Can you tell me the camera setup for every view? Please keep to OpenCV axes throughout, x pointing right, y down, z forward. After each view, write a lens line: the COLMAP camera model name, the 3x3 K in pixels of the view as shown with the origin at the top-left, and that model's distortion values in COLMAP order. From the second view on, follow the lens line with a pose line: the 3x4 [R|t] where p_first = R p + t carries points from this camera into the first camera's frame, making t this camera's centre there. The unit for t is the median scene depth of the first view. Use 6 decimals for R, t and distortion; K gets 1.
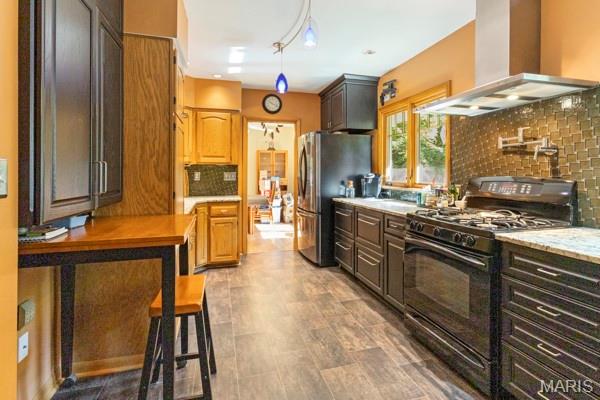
lens RADIAL K [[297.2, 0, 299.8], [0, 297.2, 172.9], [0, 0, 1]] dist [-0.000259, -0.000059]
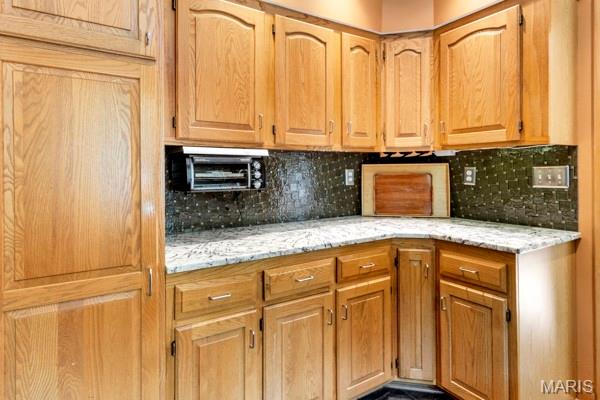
lens RADIAL K [[337.1, 0, 300.1], [0, 337.1, 171.2], [0, 0, 1]] dist [0.000571, 0.000102]
pose [[0.302171, -0.003443, -0.953247, 0.078553], [0.008539, 0.999963, -0.000905, 0.001653], [0.953215, -0.007866, 0.302190, 0.618025]]
